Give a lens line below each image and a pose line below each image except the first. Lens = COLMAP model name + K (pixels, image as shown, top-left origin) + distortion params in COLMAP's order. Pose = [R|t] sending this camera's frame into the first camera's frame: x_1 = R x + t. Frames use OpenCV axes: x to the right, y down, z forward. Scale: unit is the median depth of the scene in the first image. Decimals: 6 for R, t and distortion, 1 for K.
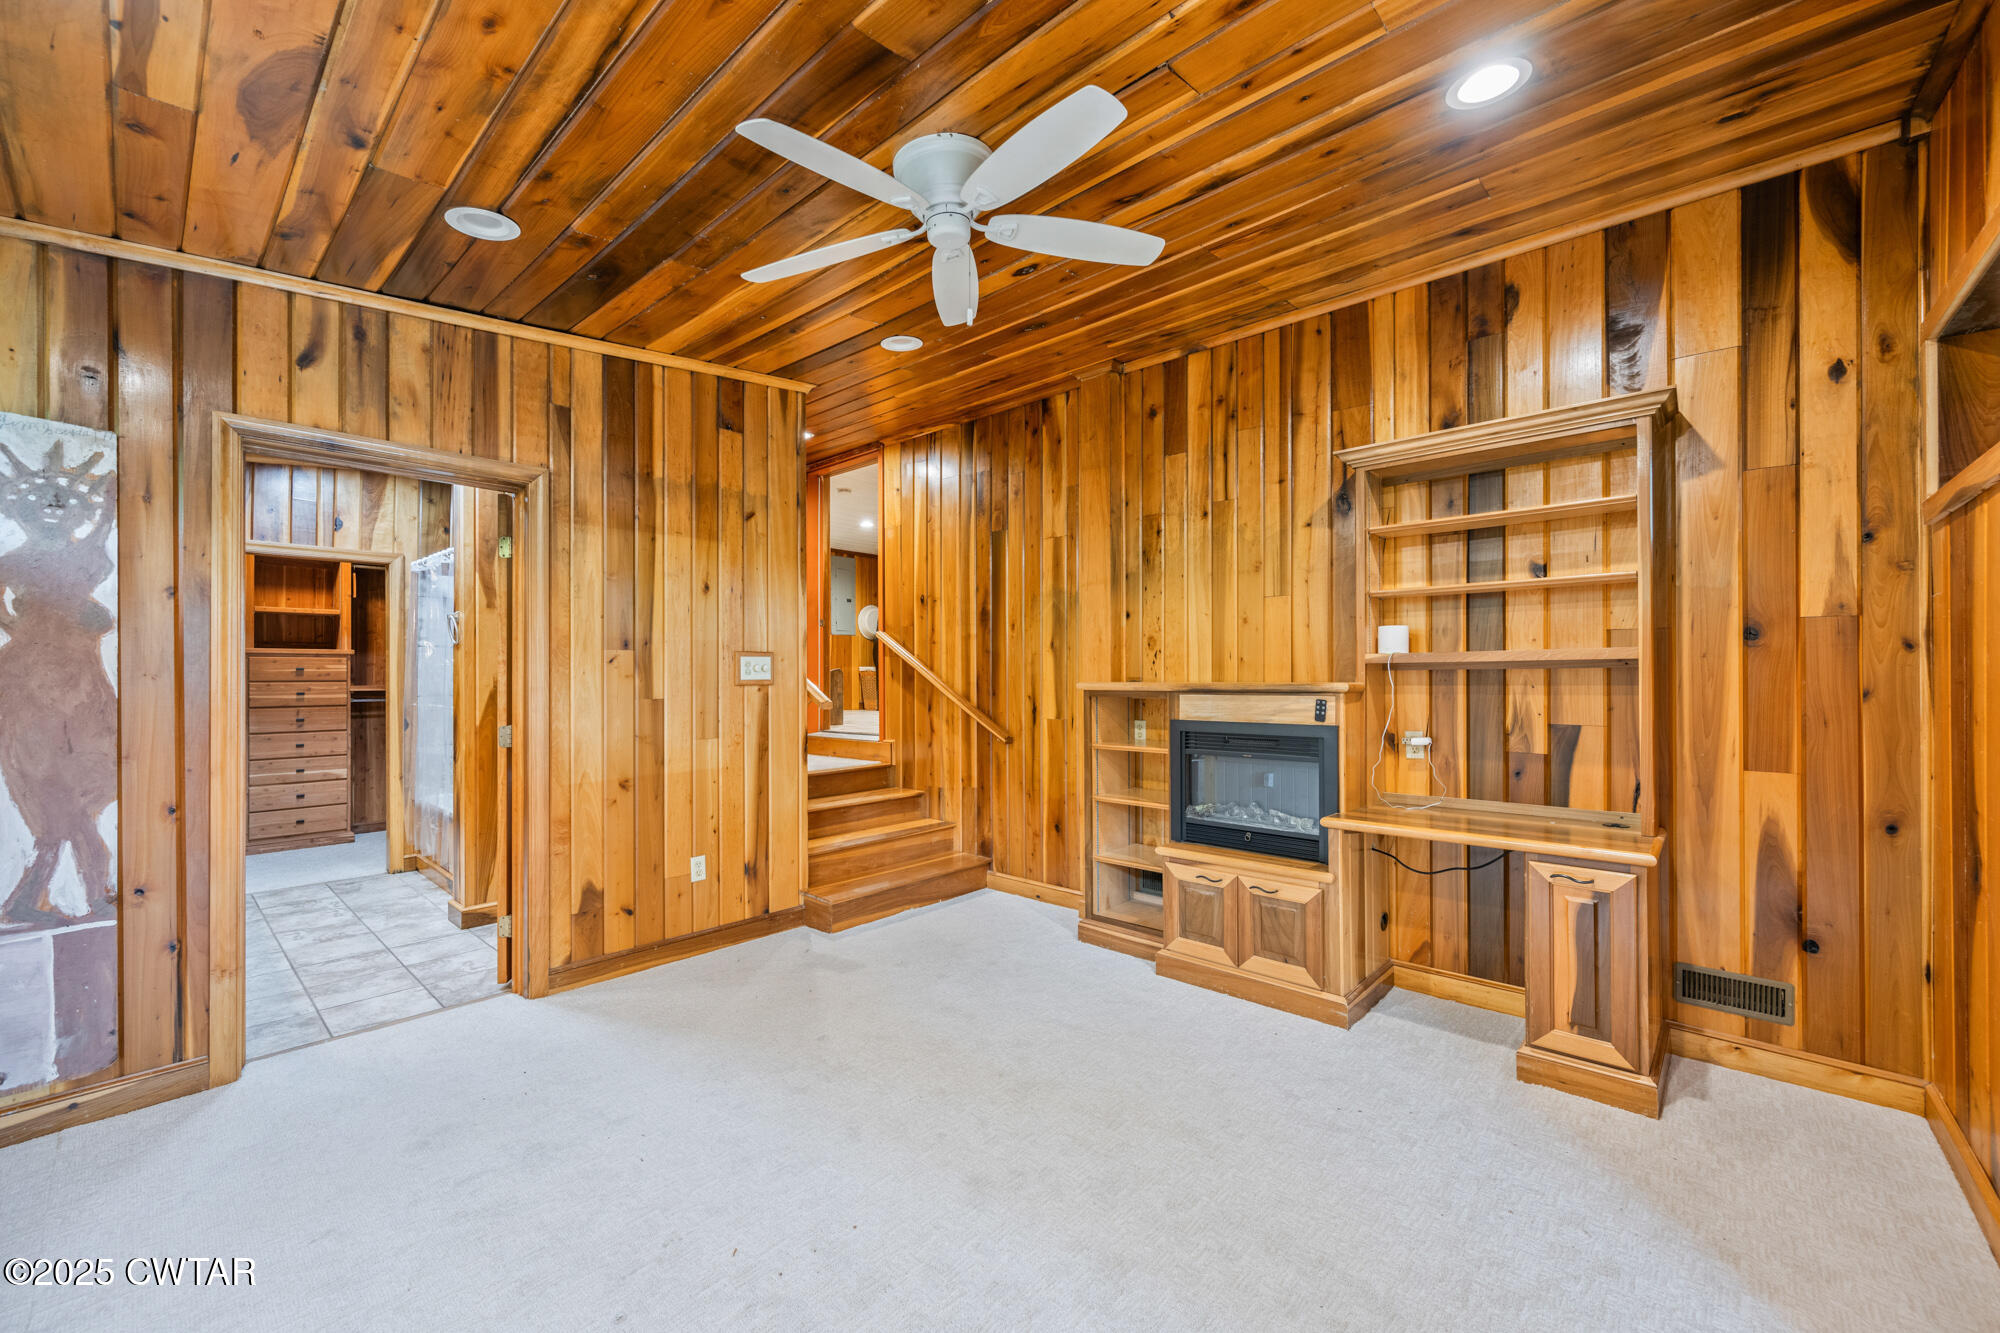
lens RADIAL K [[782.5, 0, 999.7], [0, 782.5, 673.3], [0, 0, 1]] dist [0.000782, 0.000050]
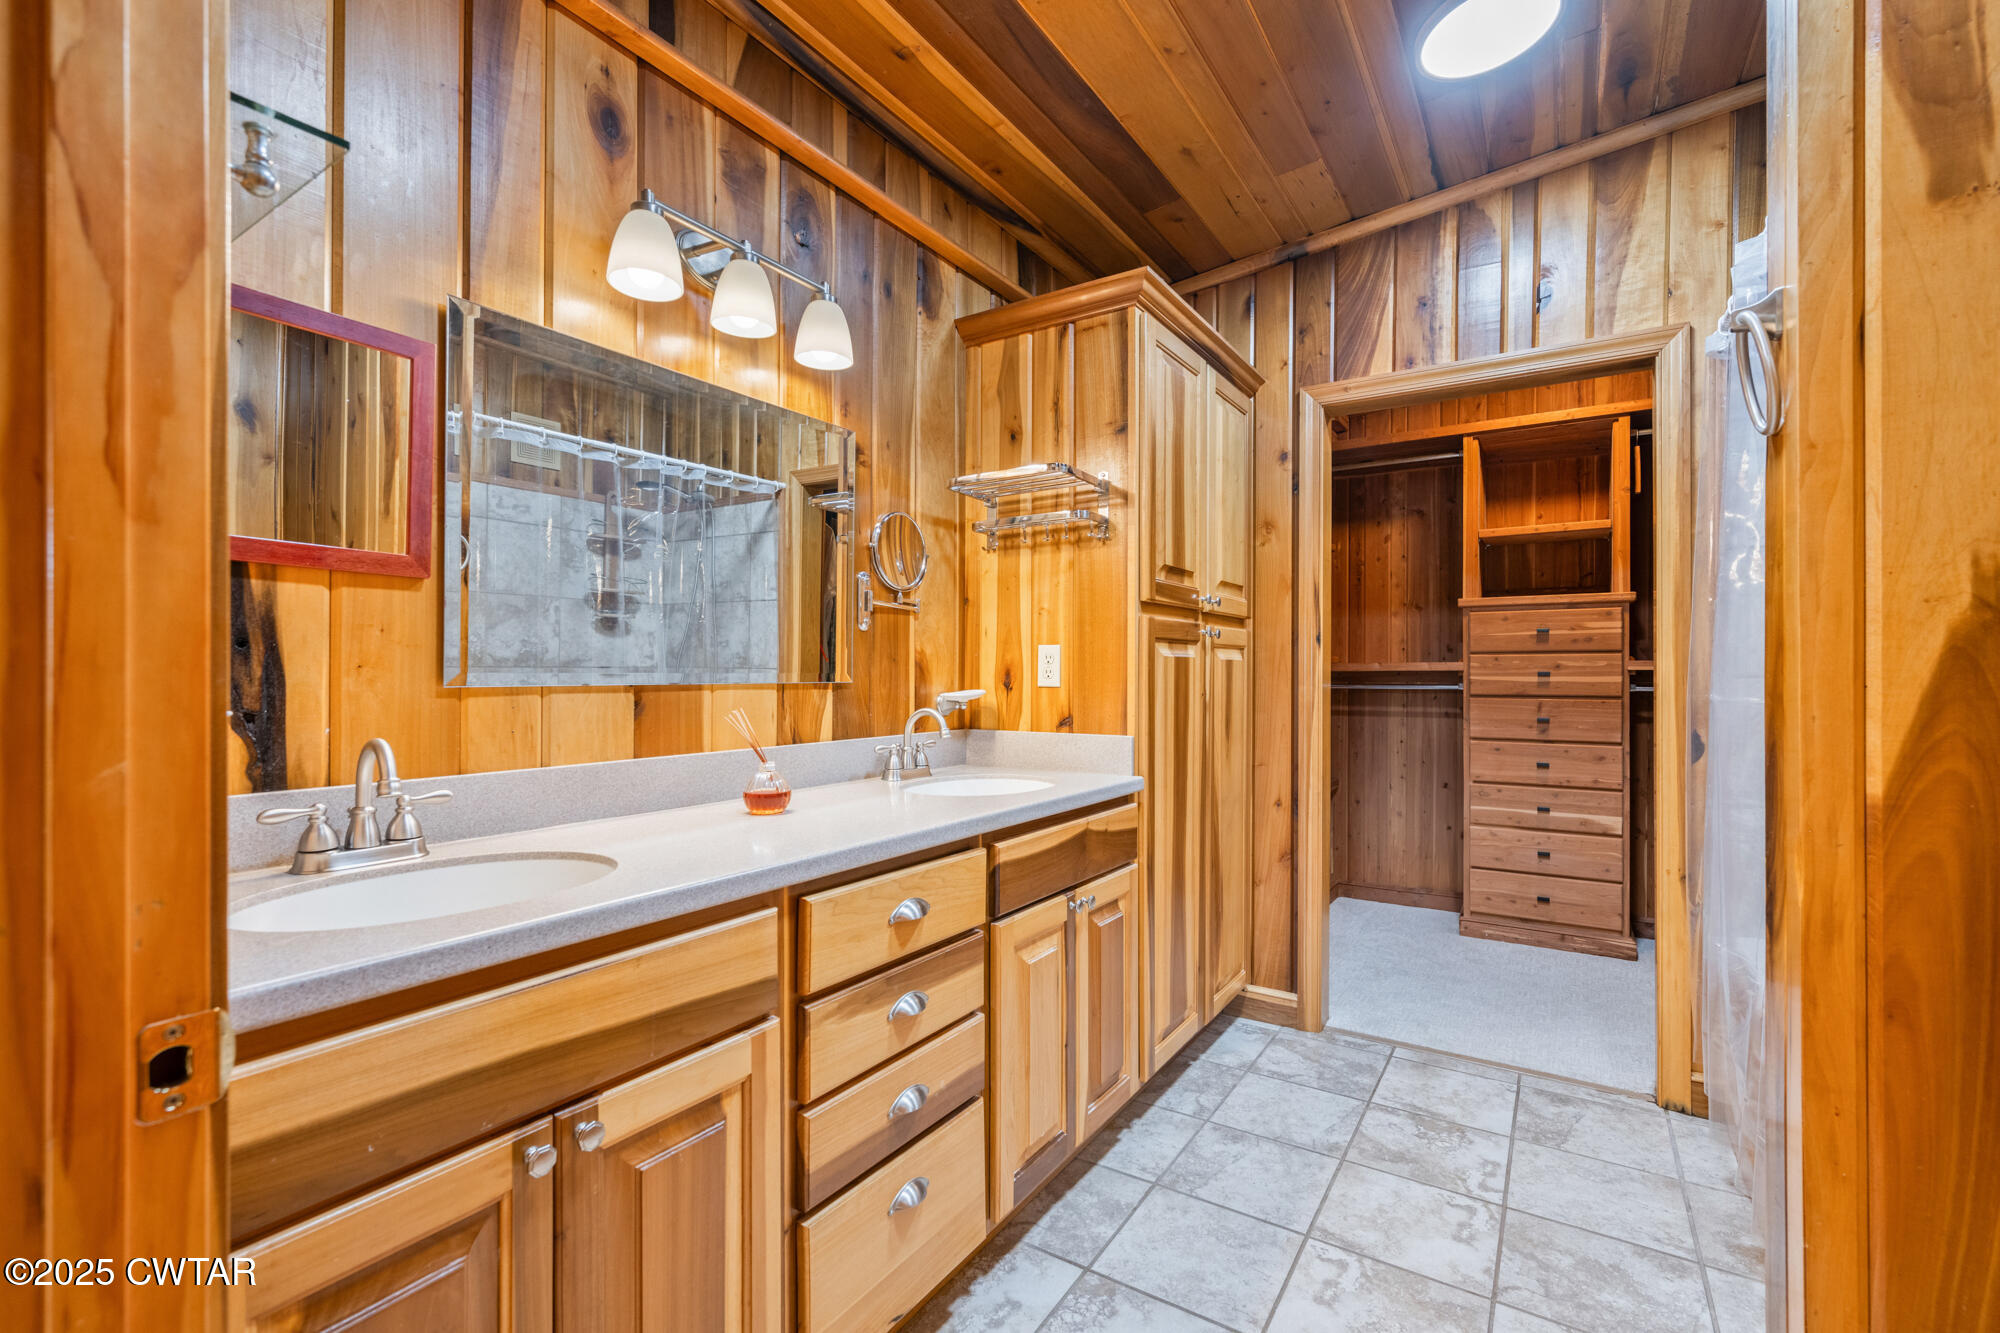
lens RADIAL K [[855.5, 0, 1002.3], [0, 855.5, 669.6], [0, 0, 1]] dist [0.002008, 0.000216]
pose [[0.146309, -0.000029, -0.989239, -0.334684], [0.001106, 0.999999, 0.000134, 0.022233], [0.989238, -0.001114, 0.146309, 0.518908]]
